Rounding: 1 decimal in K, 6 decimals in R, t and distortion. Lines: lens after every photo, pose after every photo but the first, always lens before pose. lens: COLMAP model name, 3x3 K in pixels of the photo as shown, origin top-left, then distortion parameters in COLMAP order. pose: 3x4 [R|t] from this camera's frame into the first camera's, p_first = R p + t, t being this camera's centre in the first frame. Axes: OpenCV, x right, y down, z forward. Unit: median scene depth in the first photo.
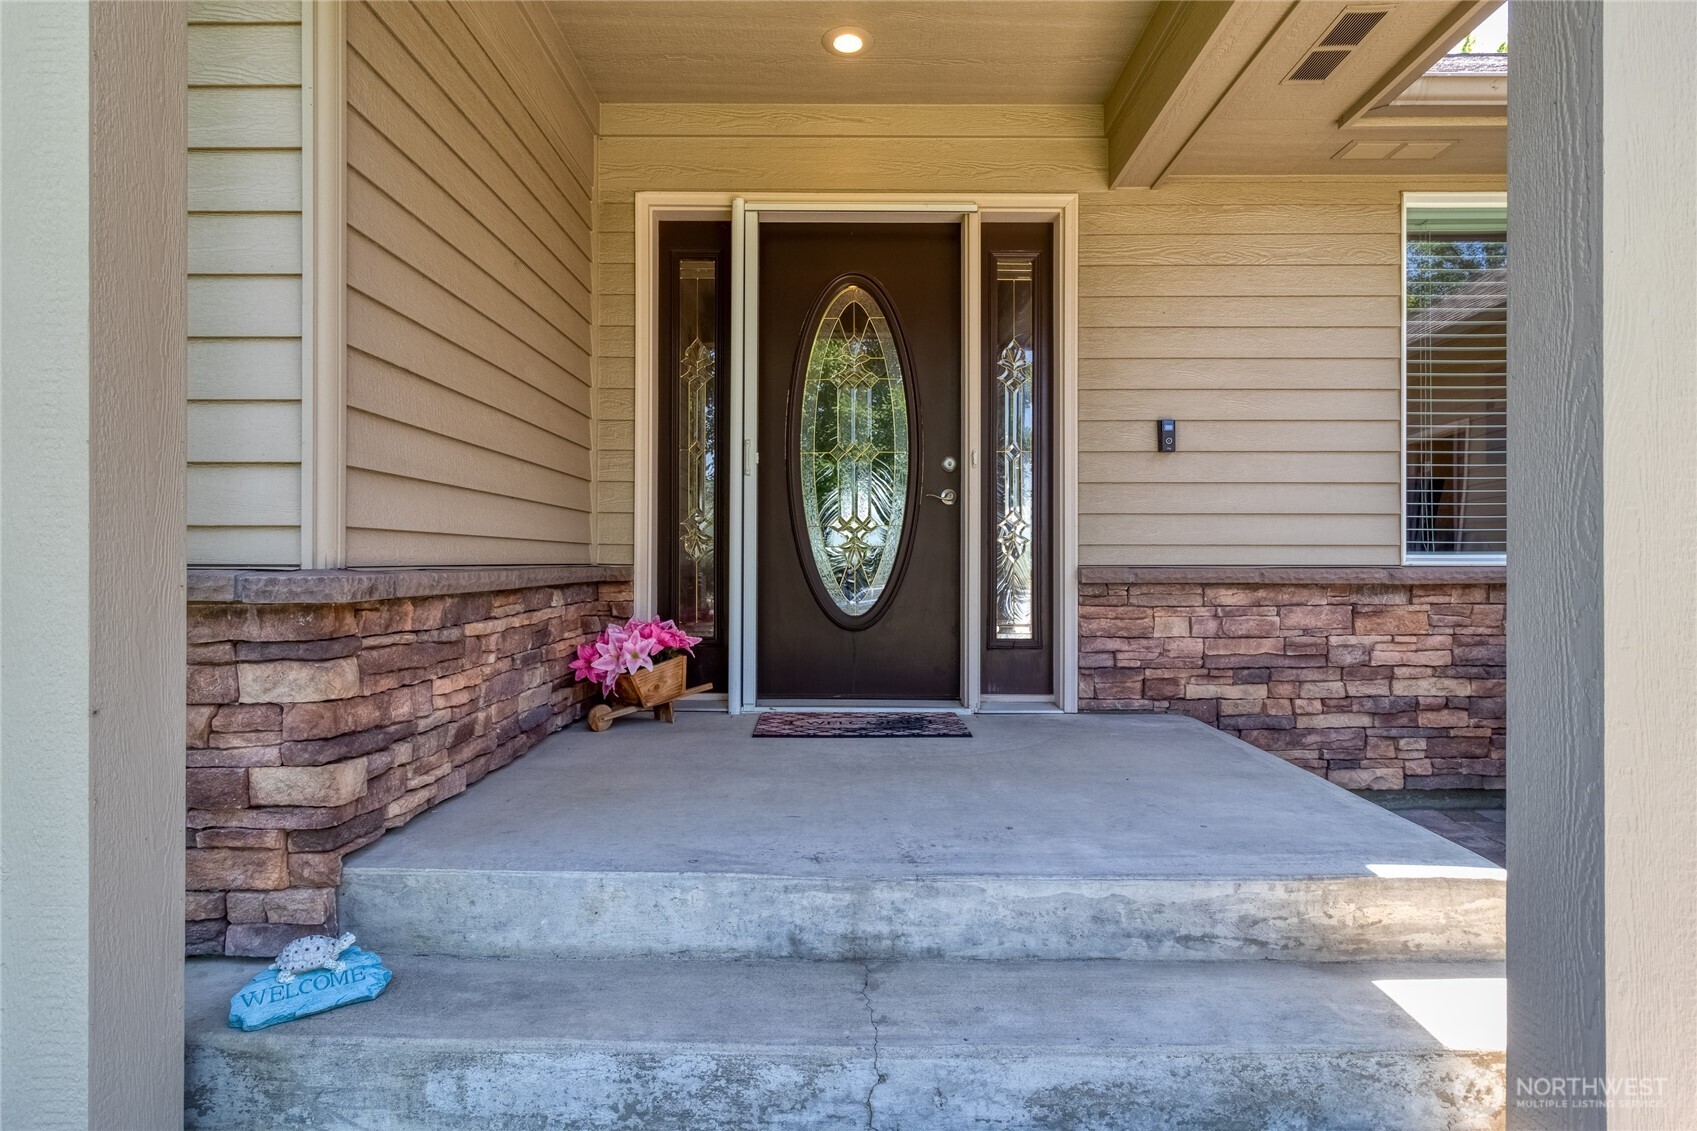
lens RADIAL K [[891.2, 0, 843.7], [0, 891.2, 557.9], [0, 0, 1]] dist [-0.003871, -0.000328]
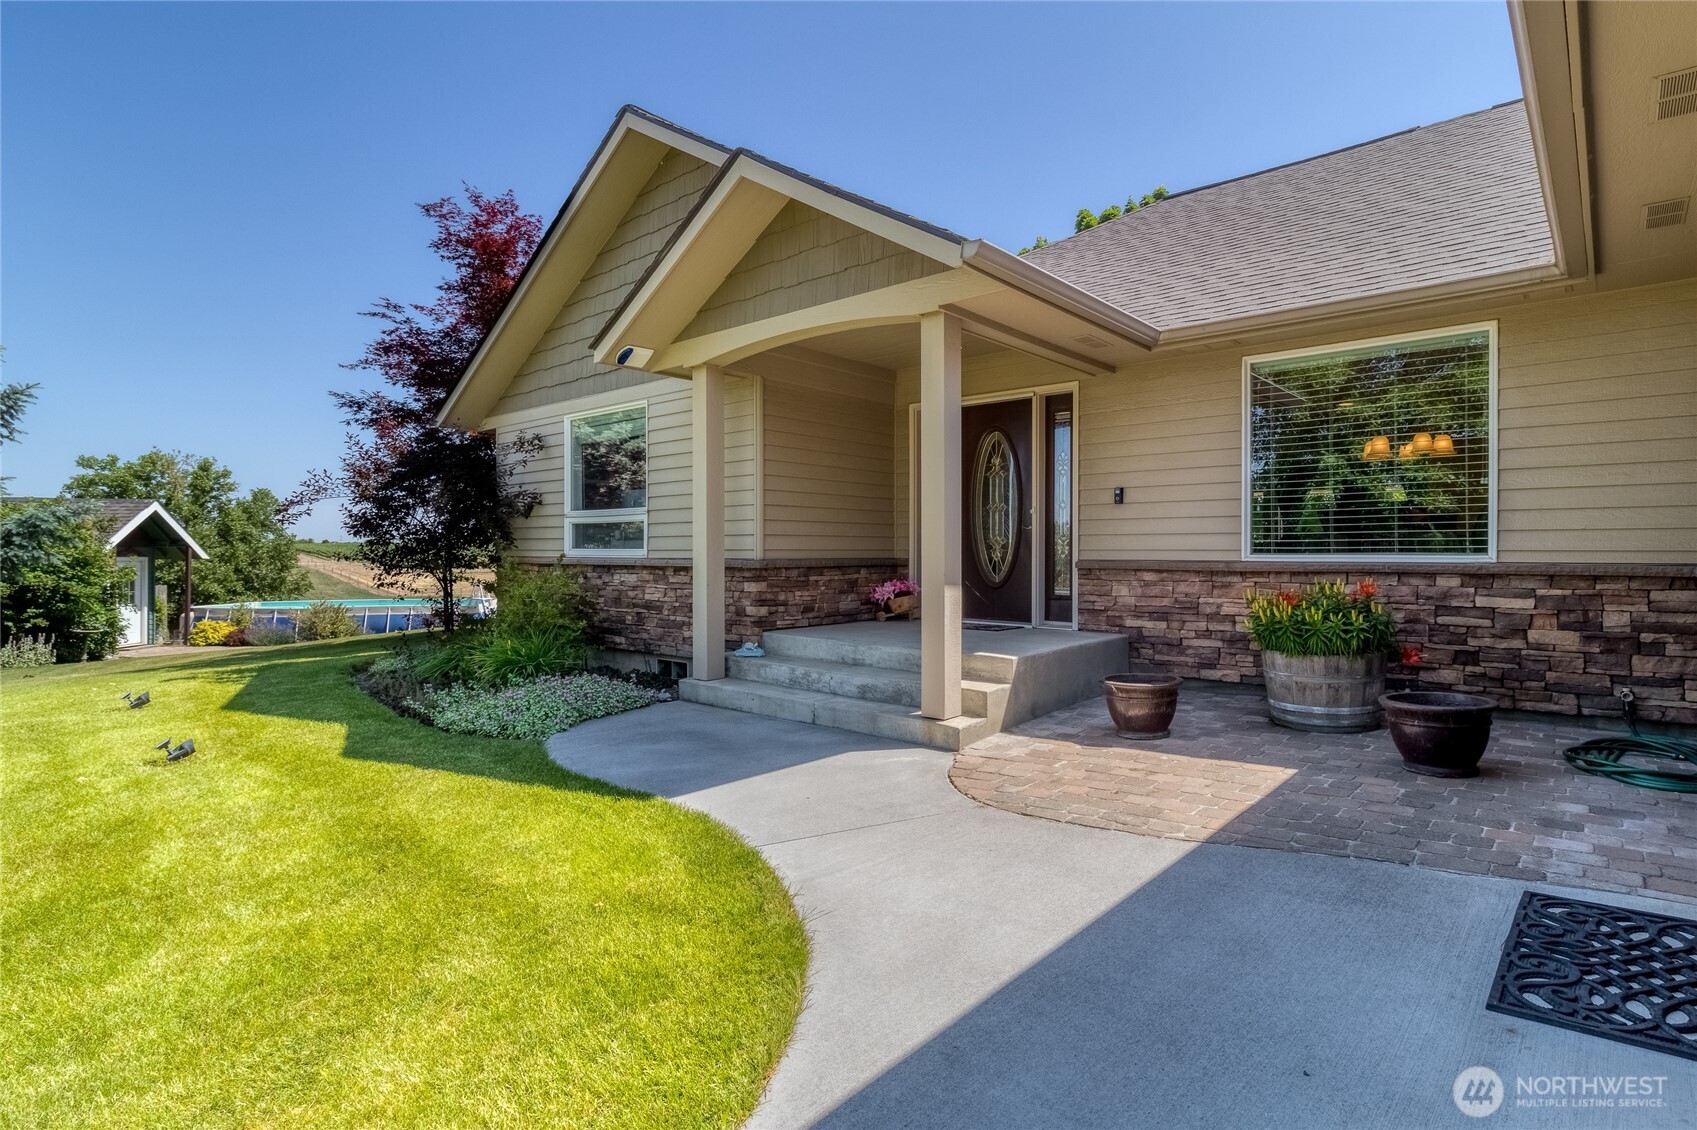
lens RADIAL K [[843.3, 0, 838.7], [0, 843.3, 549.8], [0, 0, 1]] dist [-0.011521, -0.000026]
pose [[0.742948, -0.001782, -0.669347, 1.175896], [0.003260, 0.999994, 0.000956, -0.018802], [0.669341, -0.002892, 0.742949, -0.845973]]
